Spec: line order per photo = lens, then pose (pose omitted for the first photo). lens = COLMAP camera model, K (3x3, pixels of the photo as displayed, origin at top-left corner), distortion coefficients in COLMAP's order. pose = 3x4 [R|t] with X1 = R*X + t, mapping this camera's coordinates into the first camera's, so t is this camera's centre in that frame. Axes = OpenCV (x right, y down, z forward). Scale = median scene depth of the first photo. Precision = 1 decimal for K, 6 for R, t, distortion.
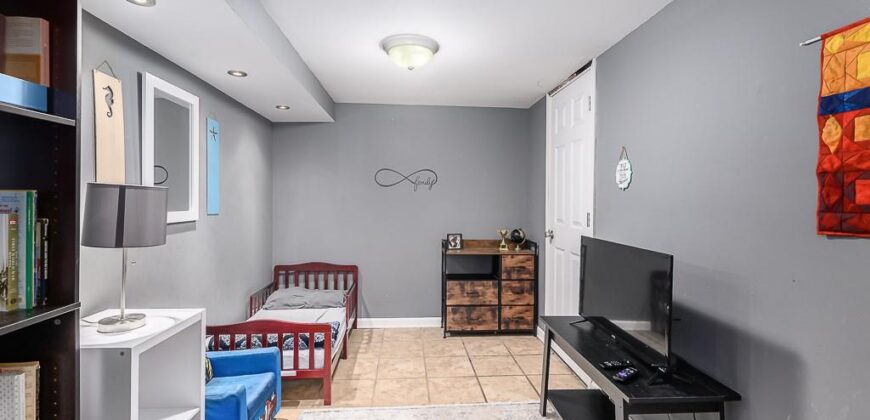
lens RADIAL K [[386.4, 0, 437.4], [0, 386.4, 206.1], [0, 0, 1]] dist [0.000496, 0.000034]
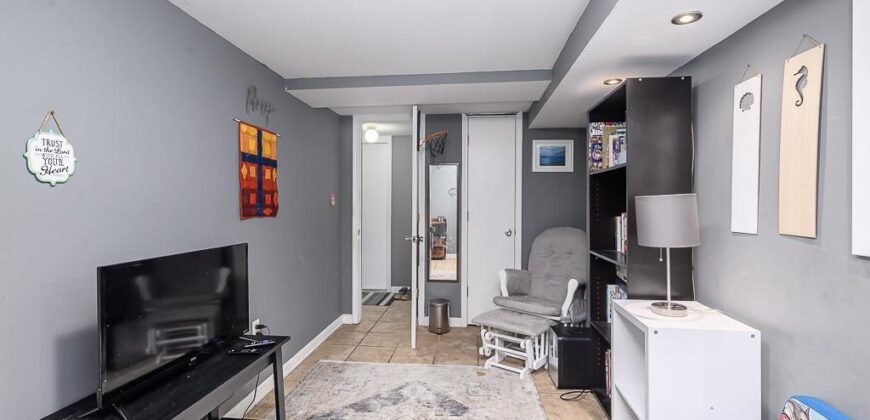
lens RADIAL K [[386.4, 0, 436.2], [0, 386.4, 207.6], [0, 0, 1]] dist [0.000496, 0.000034]
pose [[-0.984353, -0.013324, 0.175703, -0.201295], [-0.007920, 0.999475, 0.031423, -0.031595], [-0.176029, 0.029539, -0.983942, 1.518712]]
